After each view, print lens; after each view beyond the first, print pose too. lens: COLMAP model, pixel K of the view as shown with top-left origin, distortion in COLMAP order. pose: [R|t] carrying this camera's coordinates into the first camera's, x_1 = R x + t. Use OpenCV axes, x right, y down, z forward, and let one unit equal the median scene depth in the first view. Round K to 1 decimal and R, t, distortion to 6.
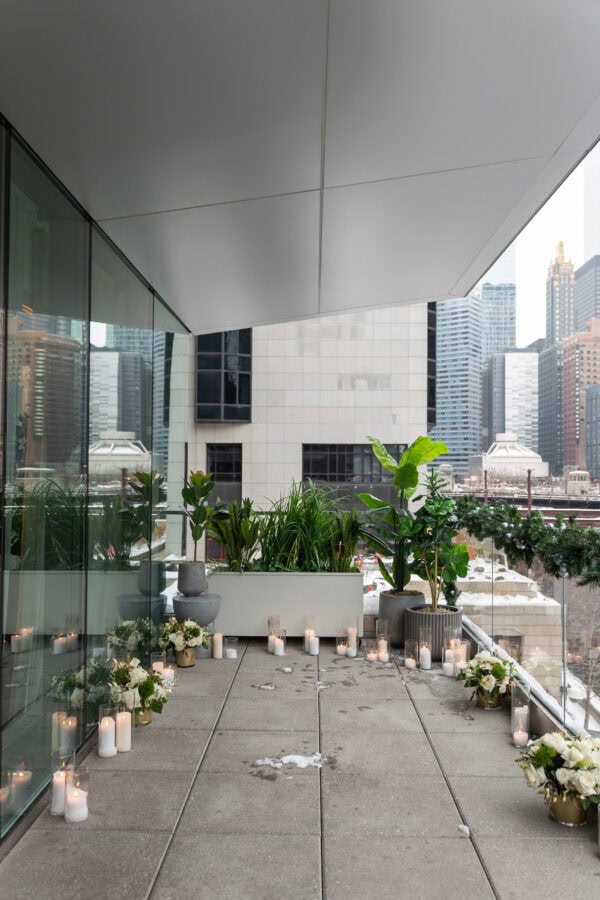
lens RADIAL K [[719.5, 0, 305.8], [0, 719.5, 457.3], [0, 0, 1]] dist [0.008174, 0.004350]
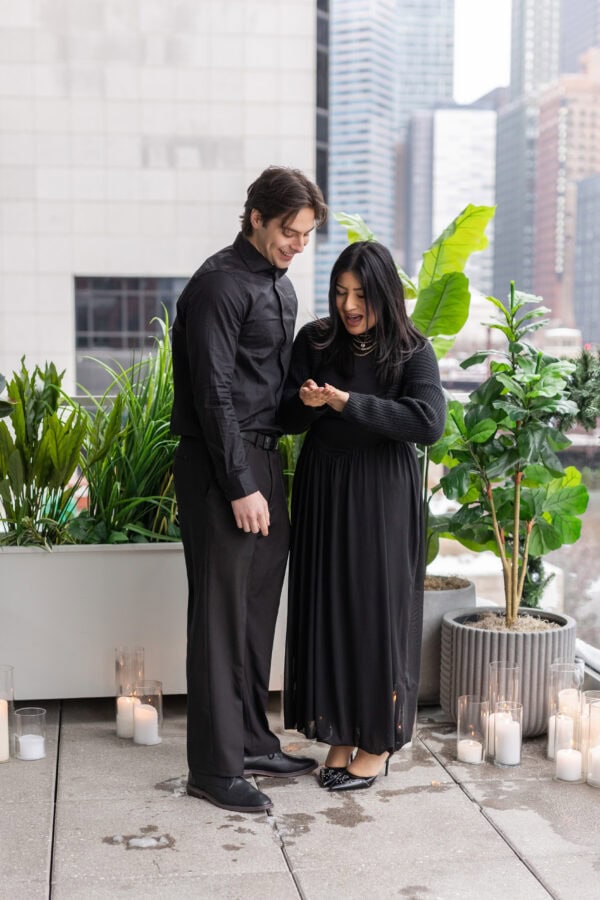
lens RADIAL K [[1304.1, 0, 266.4], [0, 1304.1, 500.9], [0, 0, 1]] dist [-0.008780, 0.000000]
pose [[0.987907, -0.024127, 0.153161, -0.078454], [0.001588, 0.989341, 0.145607, 0.028104], [-0.155042, -0.143603, 0.977415, 0.271716]]
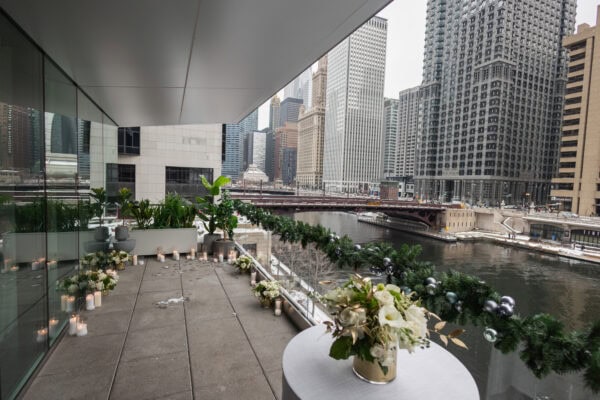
lens RADIAL K [[292.1, 0, 298.1], [0, 292.1, 199.2], [0, 0, 1]] dist [0.004958, 0.000900]
pose [[0.910629, 0.001599, 0.413222, -0.027259], [-0.039902, 0.995660, 0.084081, -0.048545], [-0.411294, -0.093055, 0.906740, -0.108322]]
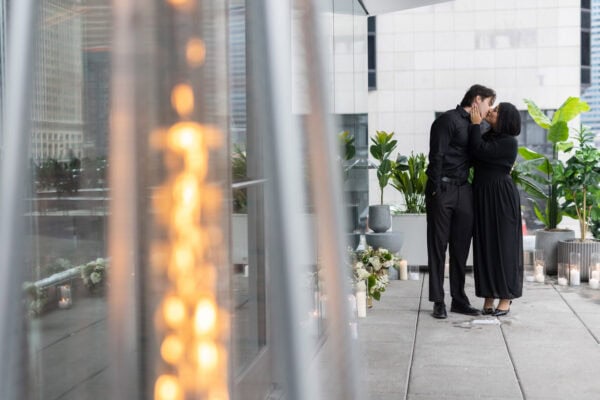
lens RADIAL K [[869.4, 0, 297.8], [0, 869.4, 197.3], [0, 0, 1]] dist [-0.008780, 0.000000]
pose [[0.988847, -0.012961, -0.148367, -0.074654], [0.024059, 0.997023, 0.073253, 0.019526], [0.146975, -0.076006, 0.986216, -0.483955]]
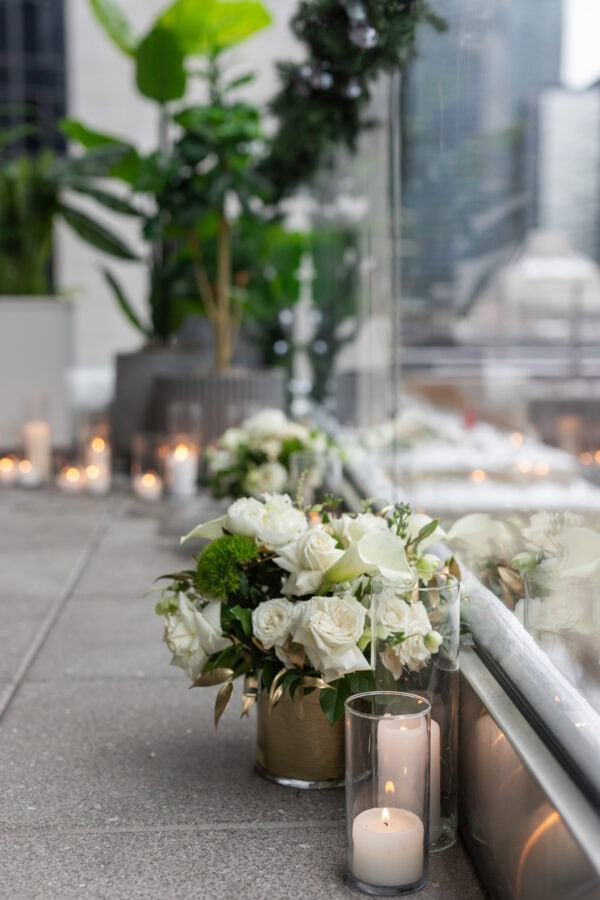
lens RADIAL K [[1222.3, 0, 301.0], [0, 1222.3, 450.9], [0, 0, 1]] dist [0.000762, 0.000000]
pose [[0.997652, -0.014136, 0.067007, 0.172514], [0.005382, 0.991622, 0.129064, 0.160057], [-0.068270, -0.128401, 0.989370, 0.271194]]
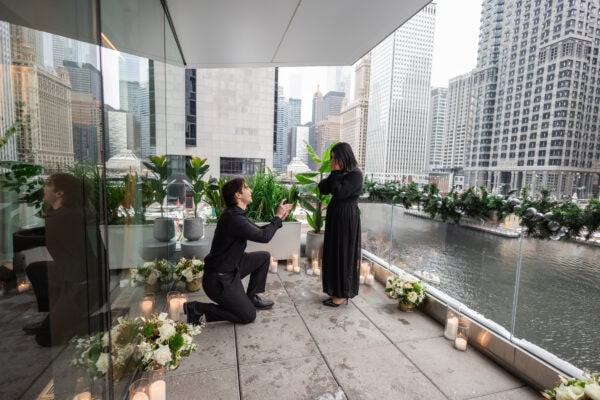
lens RADIAL K [[272.8, 0, 295.7], [0, 272.8, 200.0], [0, 0, 1]] dist [0.008462, -0.000962]
pose [[0.958575, -0.002212, 0.284832, -0.115116], [-0.033042, 0.992355, 0.118907, 0.033811], [-0.282917, -0.123393, 0.951174, 0.401839]]
